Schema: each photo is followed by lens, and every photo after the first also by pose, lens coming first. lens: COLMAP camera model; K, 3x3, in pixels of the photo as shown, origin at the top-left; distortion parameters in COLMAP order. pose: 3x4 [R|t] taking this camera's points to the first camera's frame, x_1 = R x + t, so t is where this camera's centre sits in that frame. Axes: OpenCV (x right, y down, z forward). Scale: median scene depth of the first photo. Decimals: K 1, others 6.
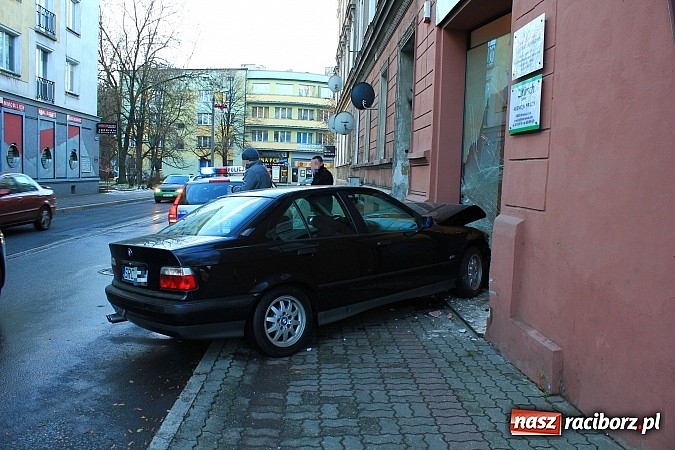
lens RADIAL K [[560.1, 0, 337.5], [0, 560.1, 225.0], [0, 0, 1]] dist [-0.186295, 0.171387]
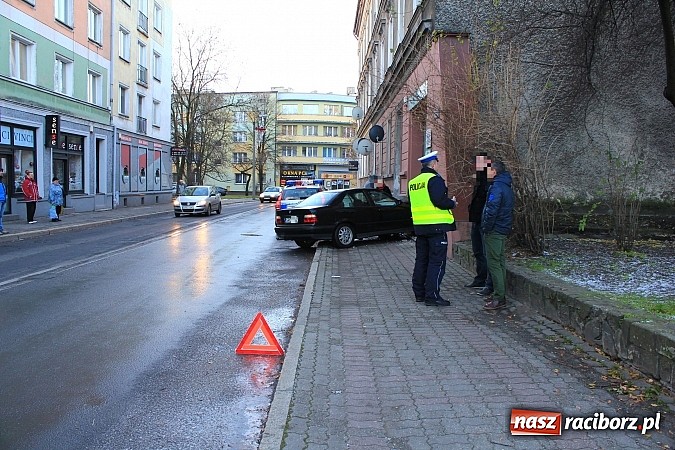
lens RADIAL K [[560.1, 0, 337.5], [0, 560.1, 225.0], [0, 0, 1]] dist [-0.186295, 0.171387]
pose [[0.999051, -0.017076, -0.040072, -0.003911], [0.016316, 0.999682, -0.019225, 0.033909], [0.040388, 0.018553, 0.999012, -0.360549]]
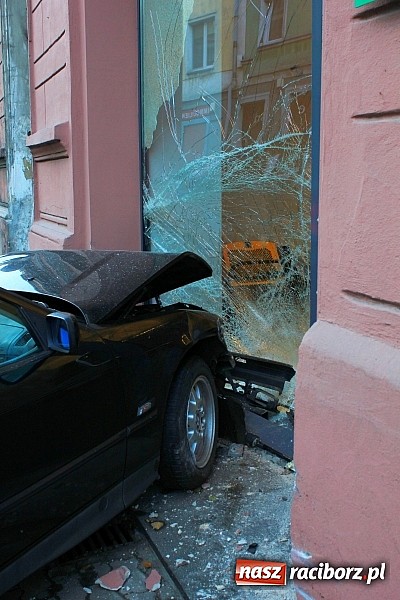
lens RADIAL K [[716.9, 0, 200.0], [0, 716.9, 300.0], [0, 0, 1]] dist [-0.078551, 0.060945]
pose [[0.948626, -0.098217, 0.300769, 0.027823], [0.071805, 0.992625, 0.097670, -0.014491], [-0.308143, -0.071055, 0.948683, 0.142598]]
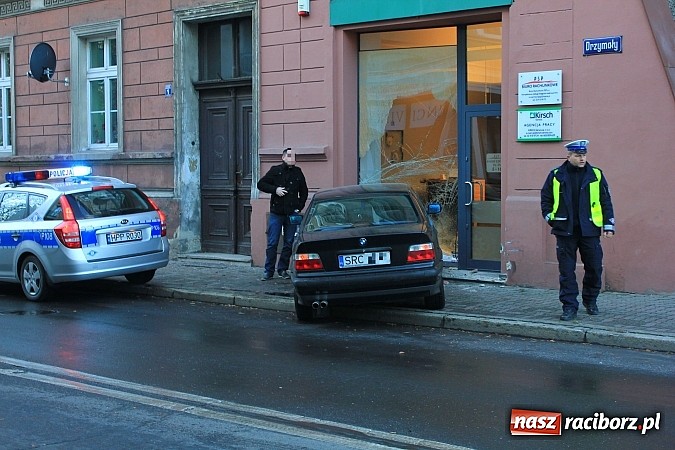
lens RADIAL K [[1070.3, 0, 341.3], [0, 1070.3, 224.5], [0, 0, 1]] dist [-0.011940, 0.052742]
pose [[0.701992, -0.078674, 0.707826, -0.417436], [0.096611, 0.995212, 0.014802, -0.006291], [-0.705602, 0.057993, 0.706232, -0.138475]]
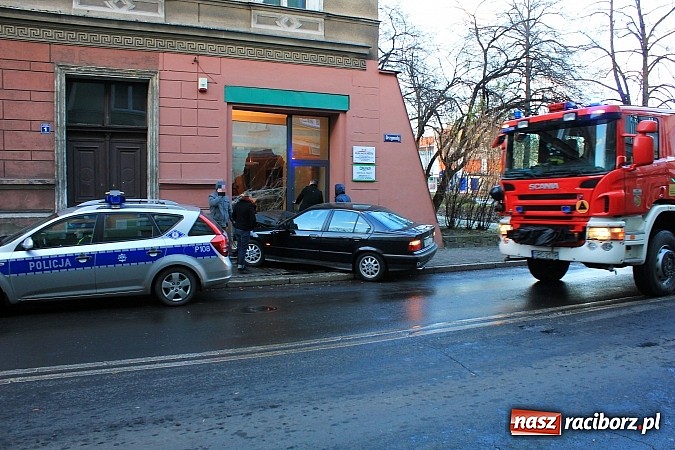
lens RADIAL K [[560.1, 0, 337.5], [0, 560.1, 225.0], [0, 0, 1]] dist [-0.186295, 0.171387]
pose [[-0.379149, -0.087035, 0.921233, -0.480746], [0.067784, 0.990280, 0.121455, -0.059965], [-0.922849, 0.108495, -0.369564, 0.439649]]
